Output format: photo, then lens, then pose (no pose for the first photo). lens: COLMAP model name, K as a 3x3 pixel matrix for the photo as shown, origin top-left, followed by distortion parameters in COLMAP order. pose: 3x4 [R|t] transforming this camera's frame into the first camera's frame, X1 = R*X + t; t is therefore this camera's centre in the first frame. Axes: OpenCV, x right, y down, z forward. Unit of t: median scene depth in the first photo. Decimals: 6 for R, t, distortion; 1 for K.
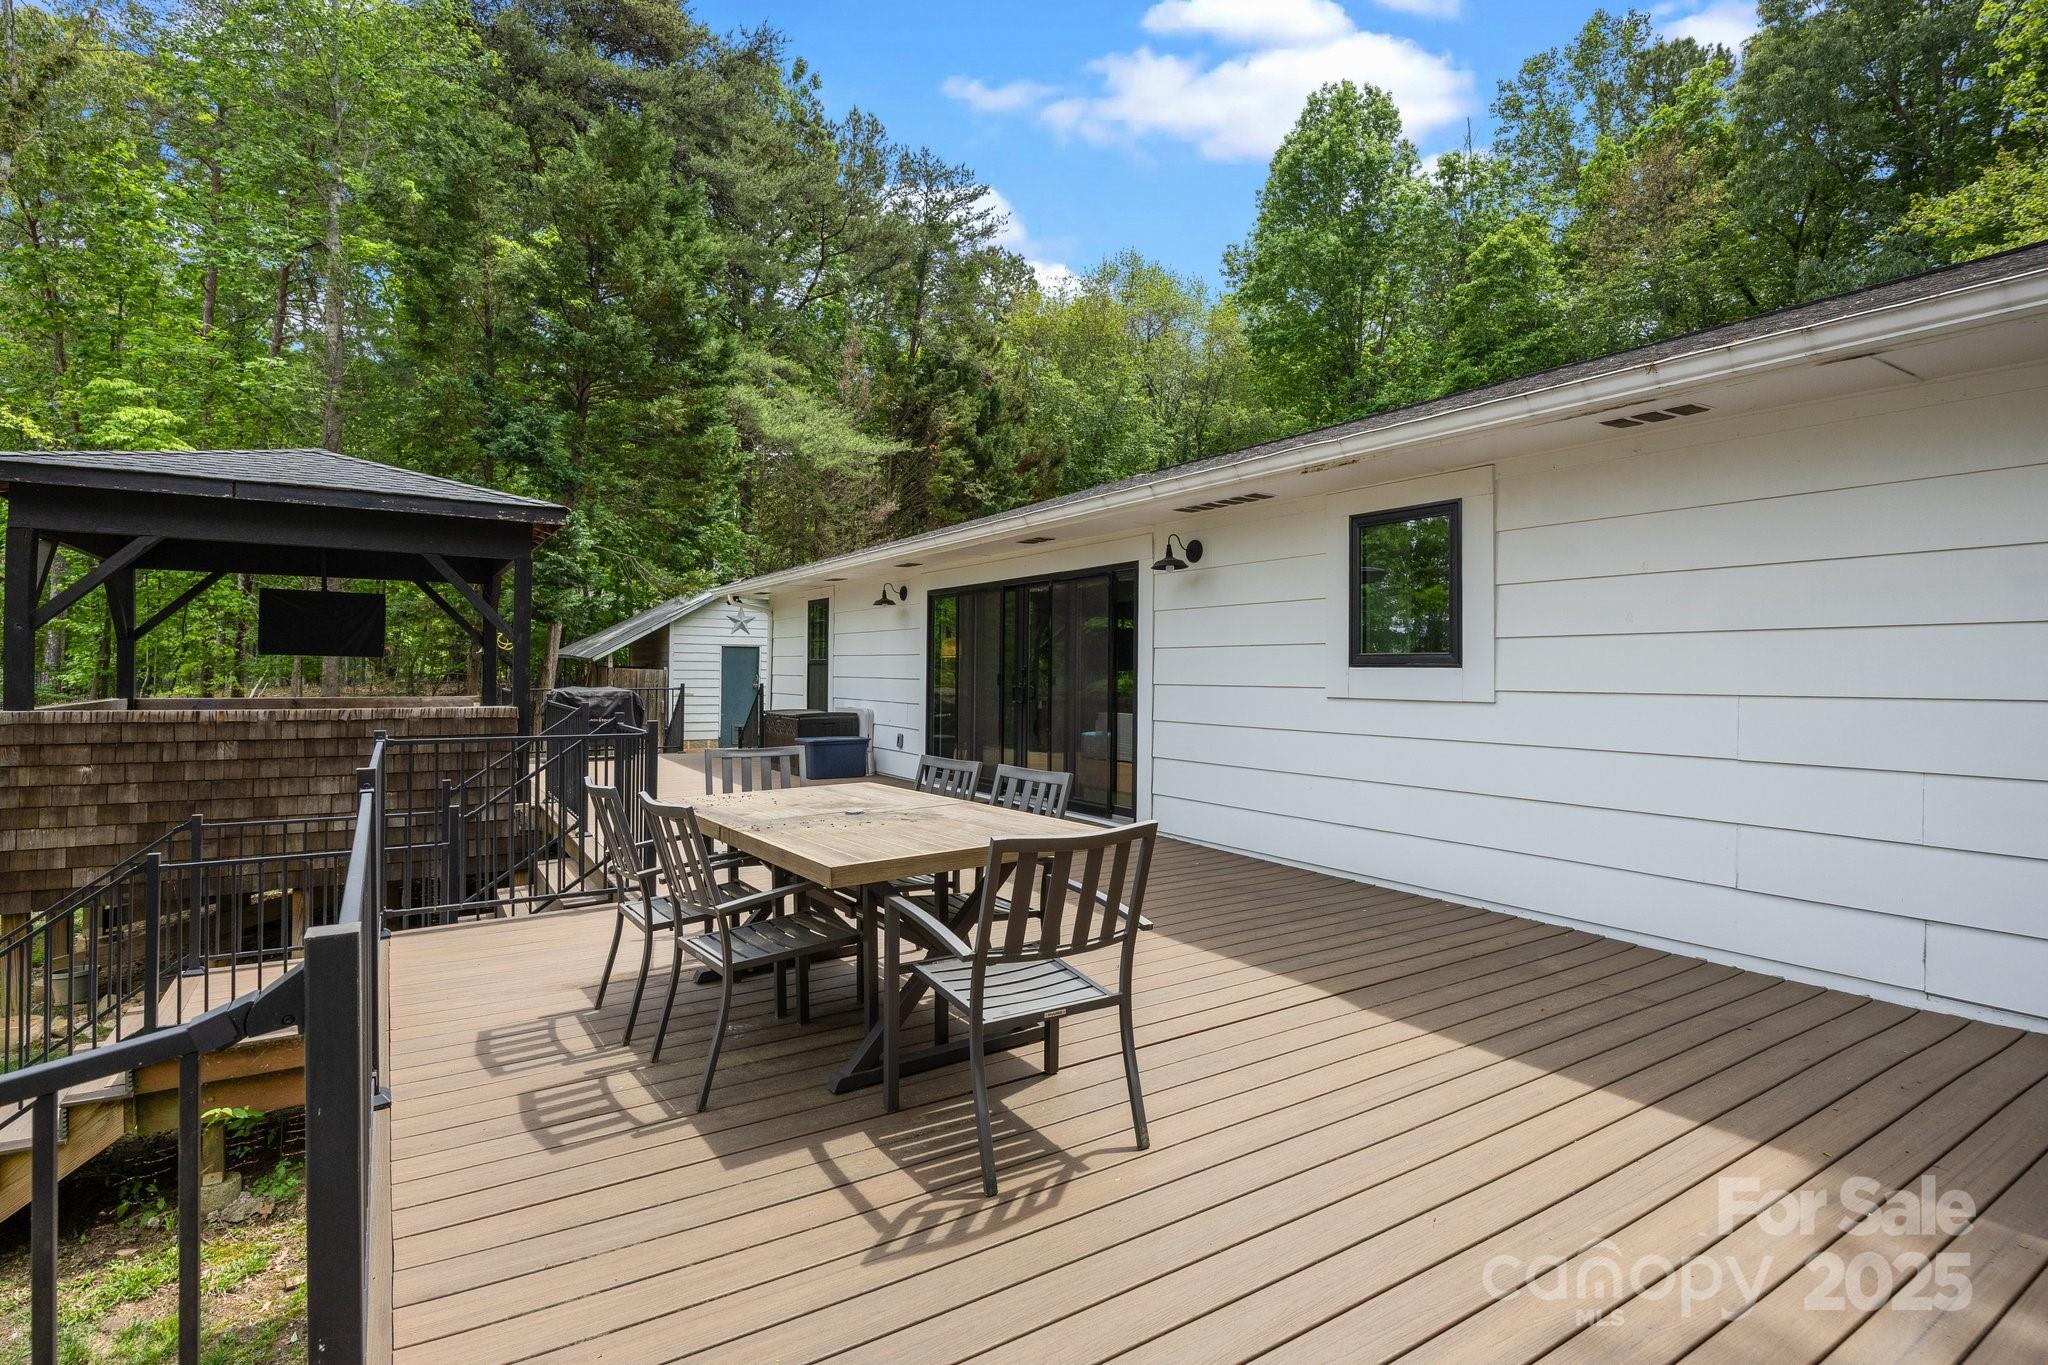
lens RADIAL K [[1006.6, 0, 1023.5], [0, 1006.6, 673.8], [0, 0, 1]] dist [-0.010105, -0.000506]
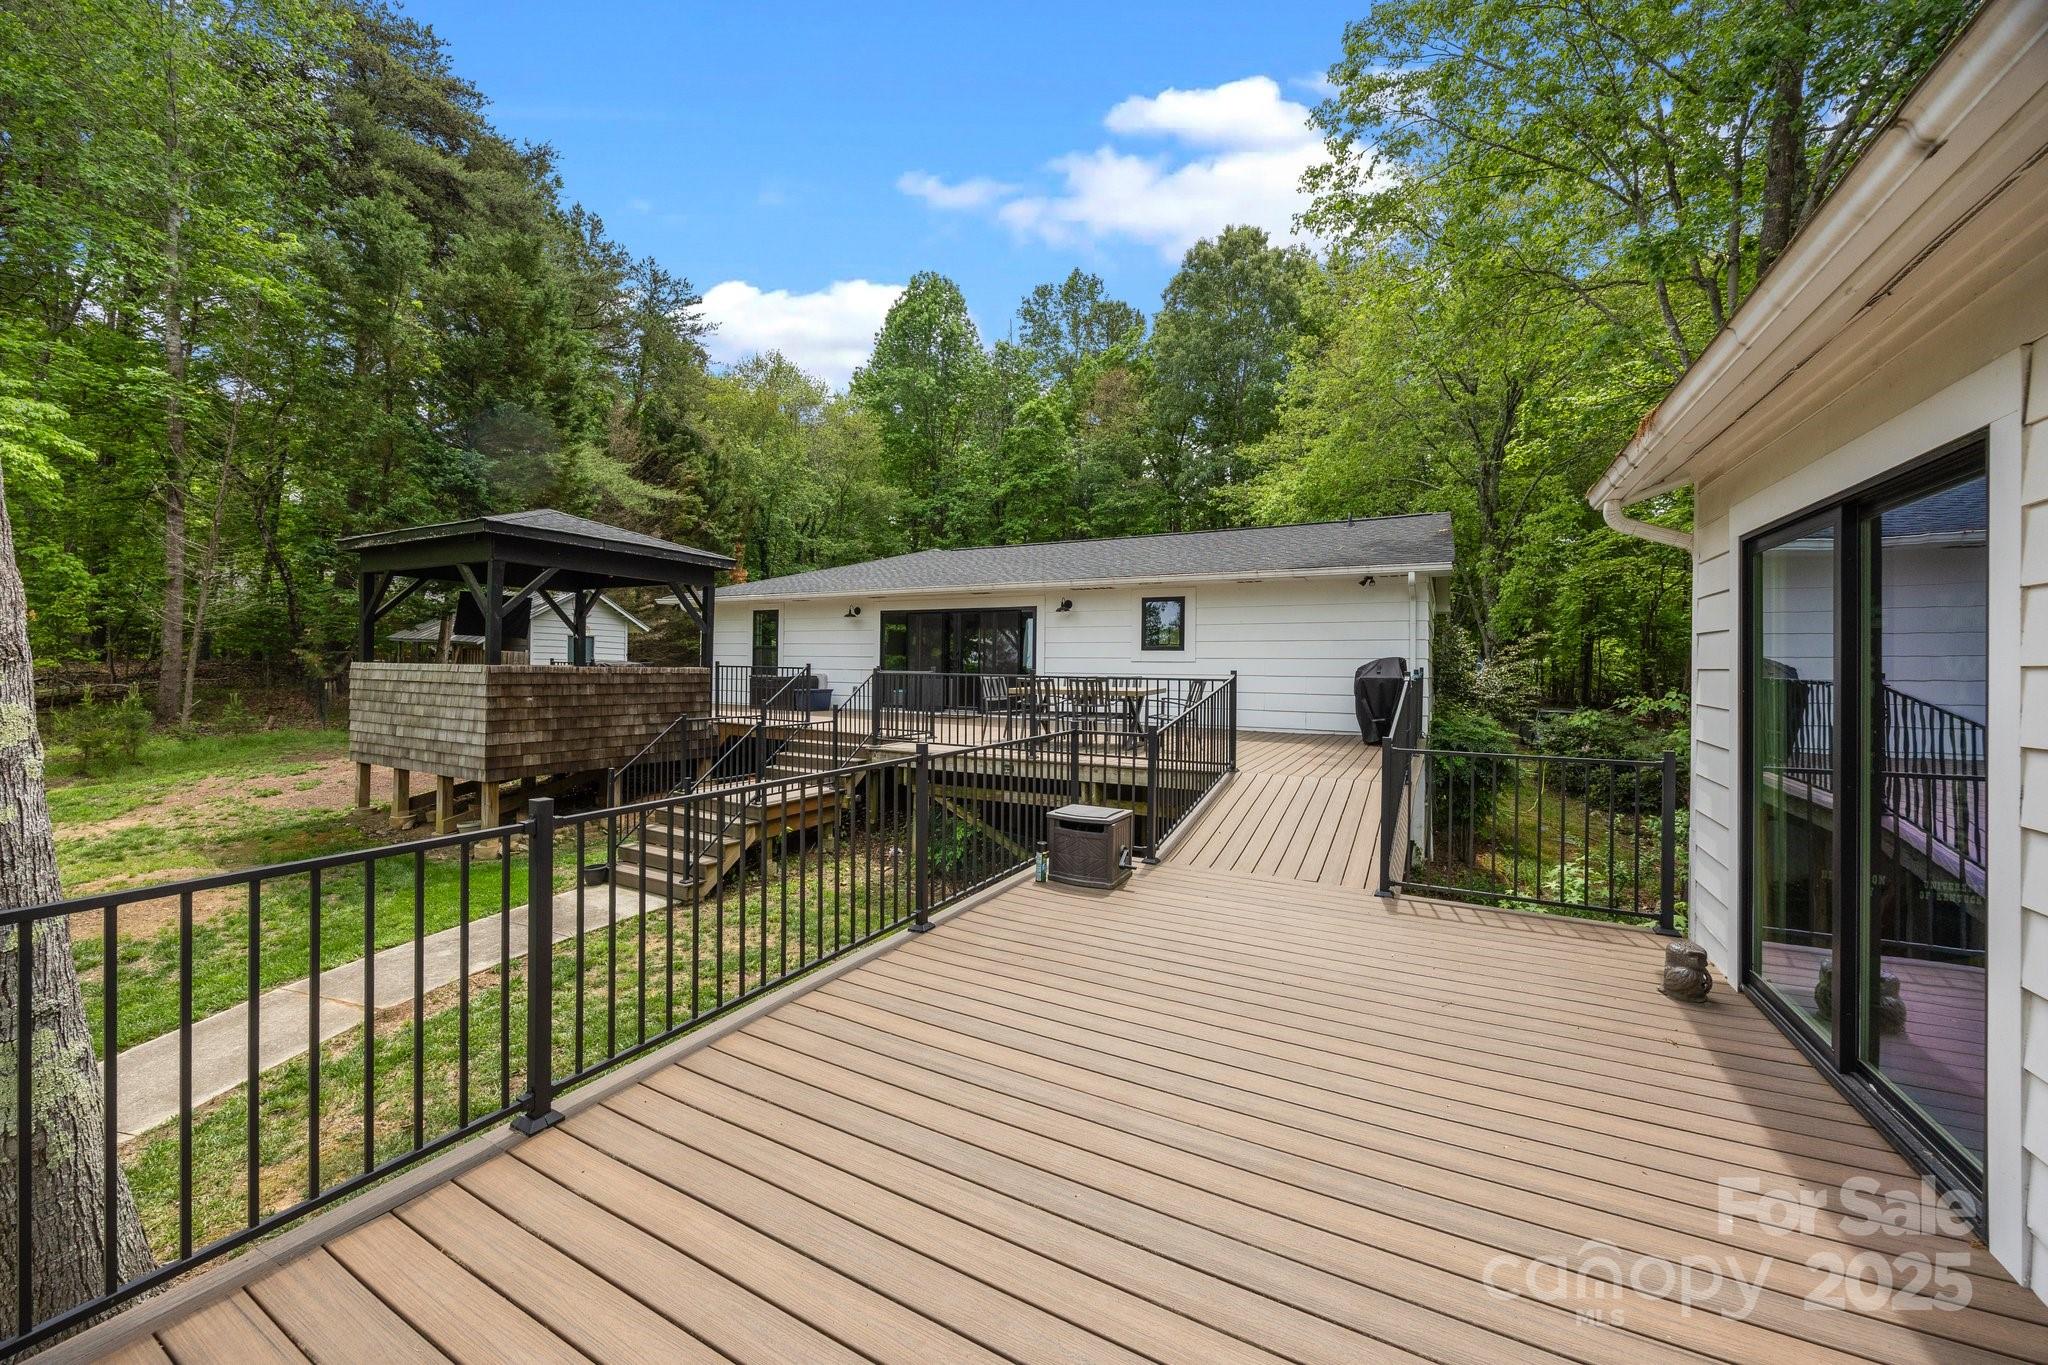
lens RADIAL K [[786.1, 0, 1016.4], [0, 786.1, 672.6], [0, 0, 1]] dist [-0.002038, -0.000647]
pose [[0.874851, 0.005073, 0.484365, -0.193564], [-0.008324, 0.999955, 0.004563, 0.008097], [-0.484320, -0.008024, 0.874854, -0.141212]]
